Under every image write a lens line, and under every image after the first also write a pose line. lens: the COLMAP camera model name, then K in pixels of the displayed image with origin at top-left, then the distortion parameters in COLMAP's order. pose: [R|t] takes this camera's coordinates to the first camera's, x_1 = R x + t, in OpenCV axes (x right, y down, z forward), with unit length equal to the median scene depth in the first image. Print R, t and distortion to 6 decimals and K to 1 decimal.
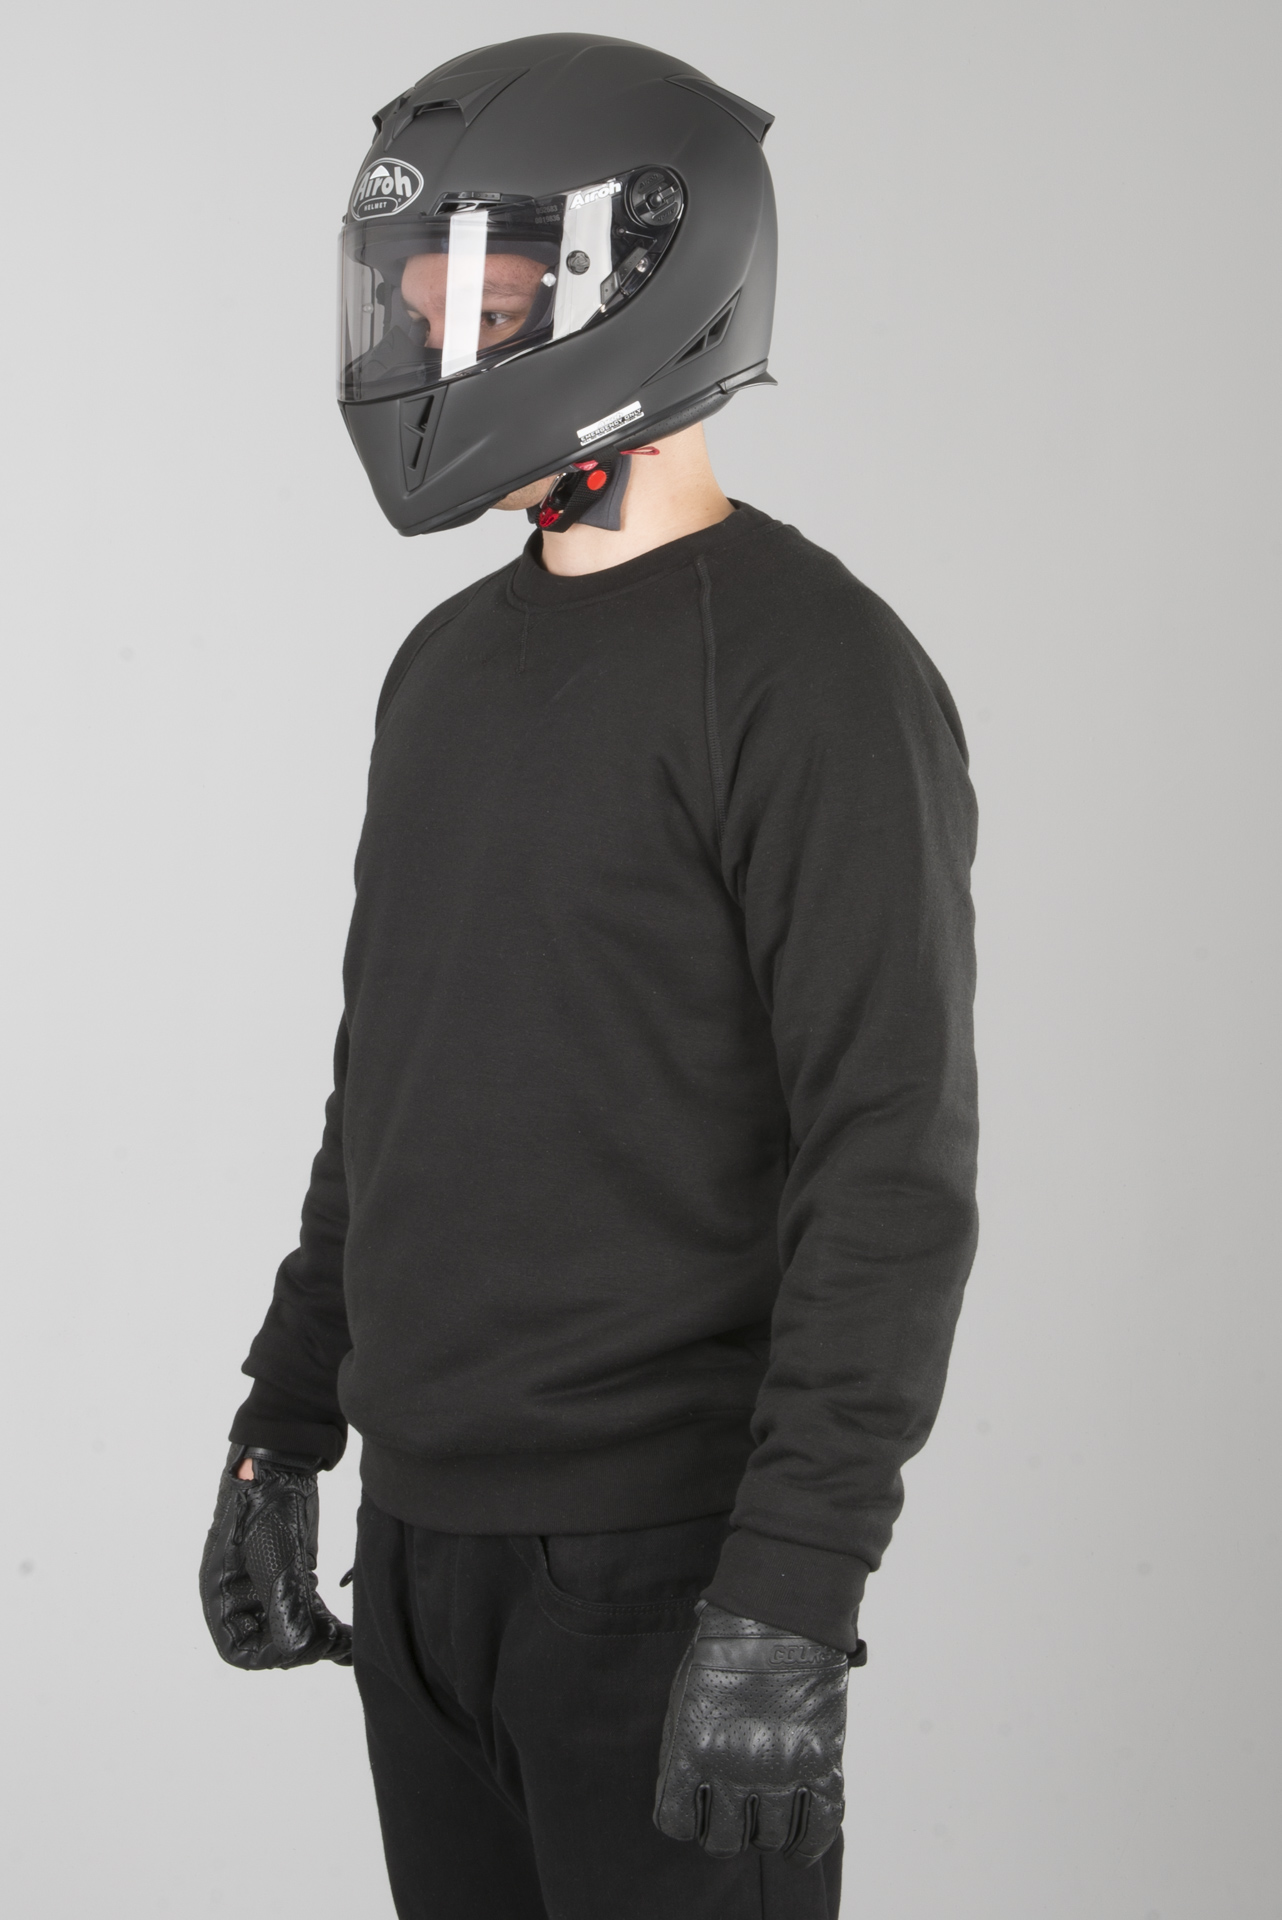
lens RADIAL K [[2363.1, 0, 637.4], [0, 2363.1, 961.3], [0, 0, 1]] dist [-0.017526, 0.000000]
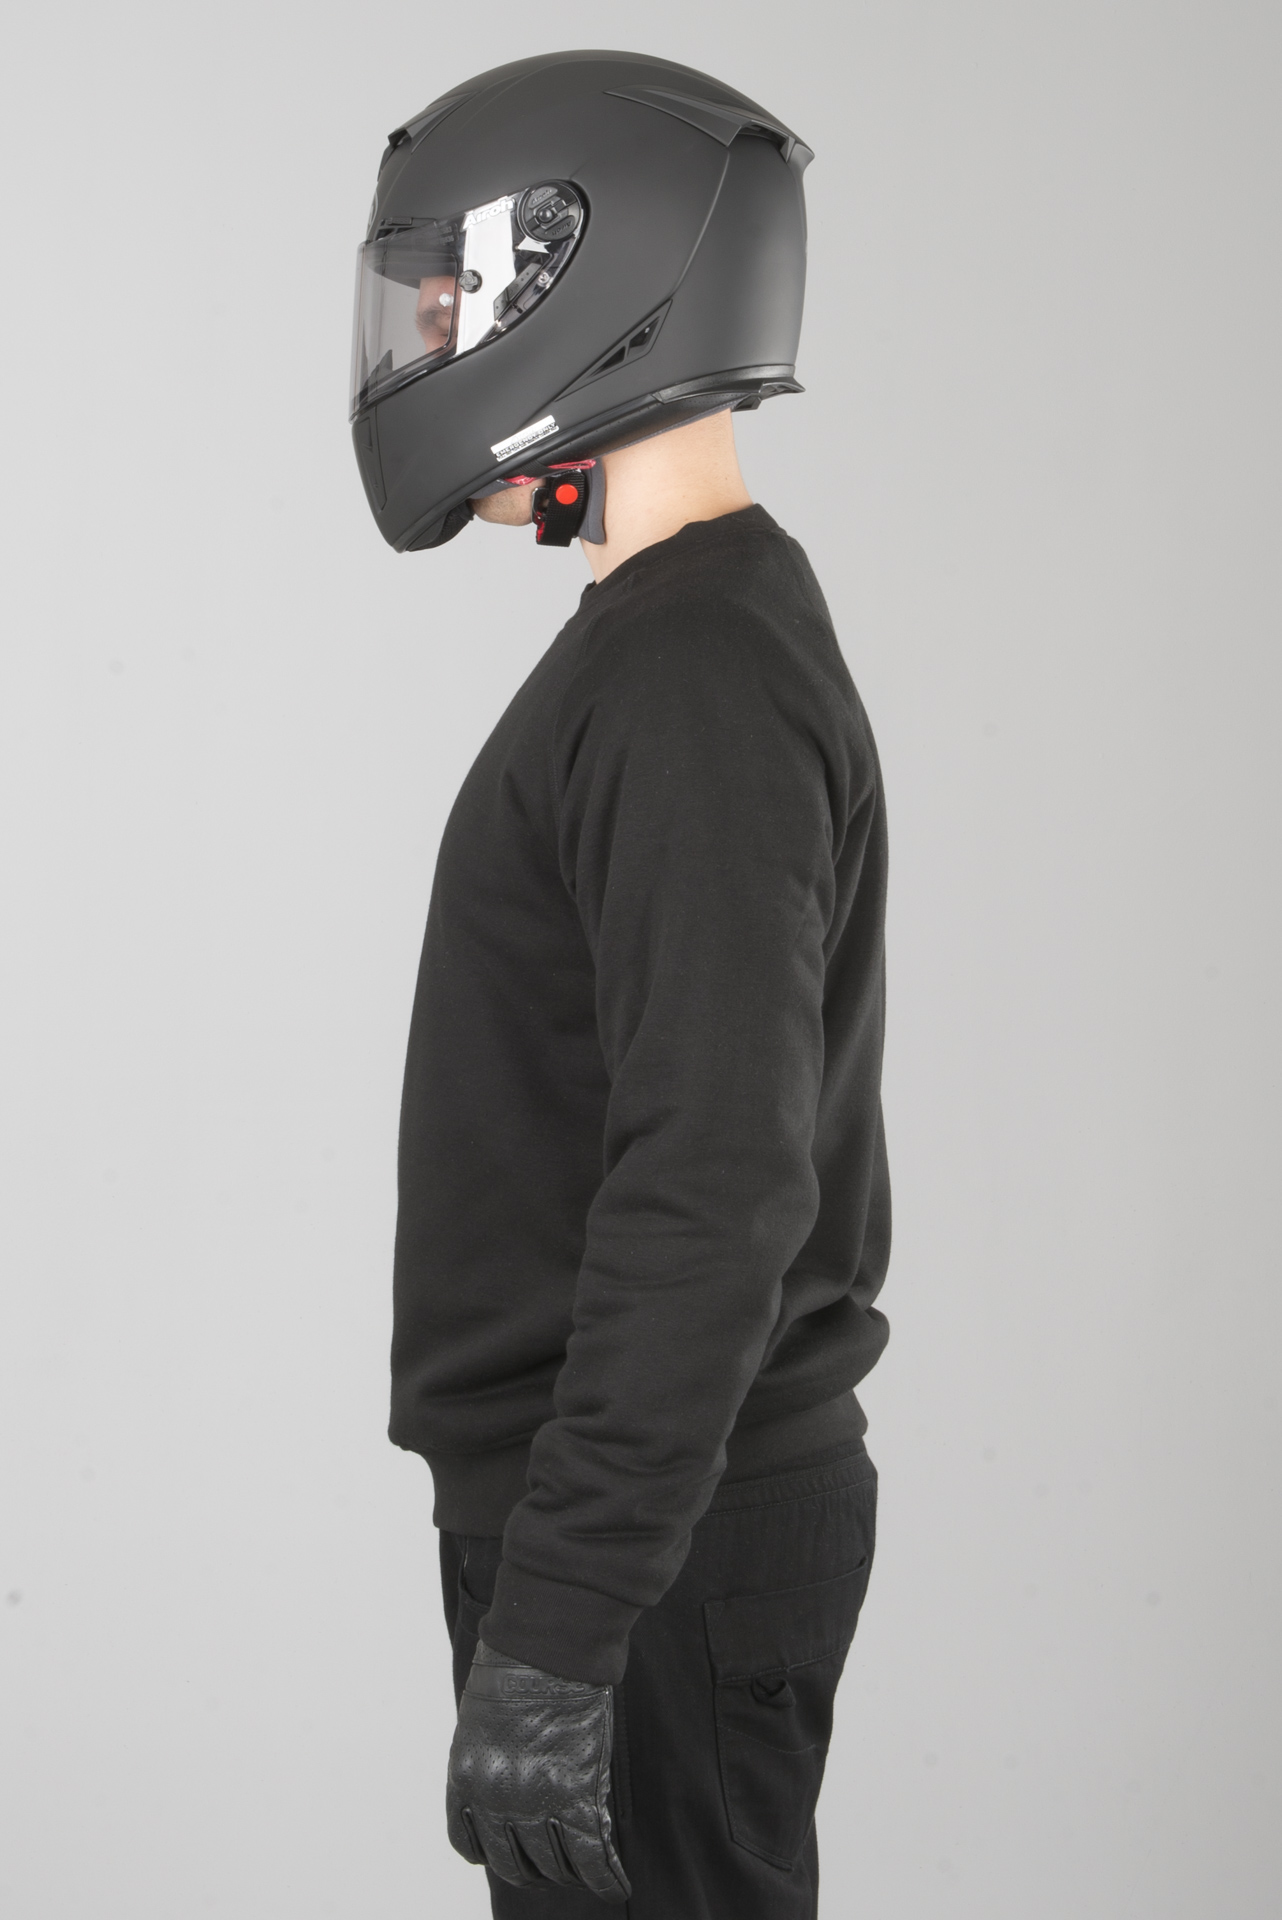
lens RADIAL K [[2363.1, 0, 645.1], [0, 2363.1, 963.7], [0, 0, 1]] dist [-0.017526, 0.000000]
pose [[0.989829, -0.002788, -0.142233, 0.250444], [0.003389, 0.999986, 0.003985, -0.013049], [0.142220, -0.004427, 0.989825, 0.023958]]
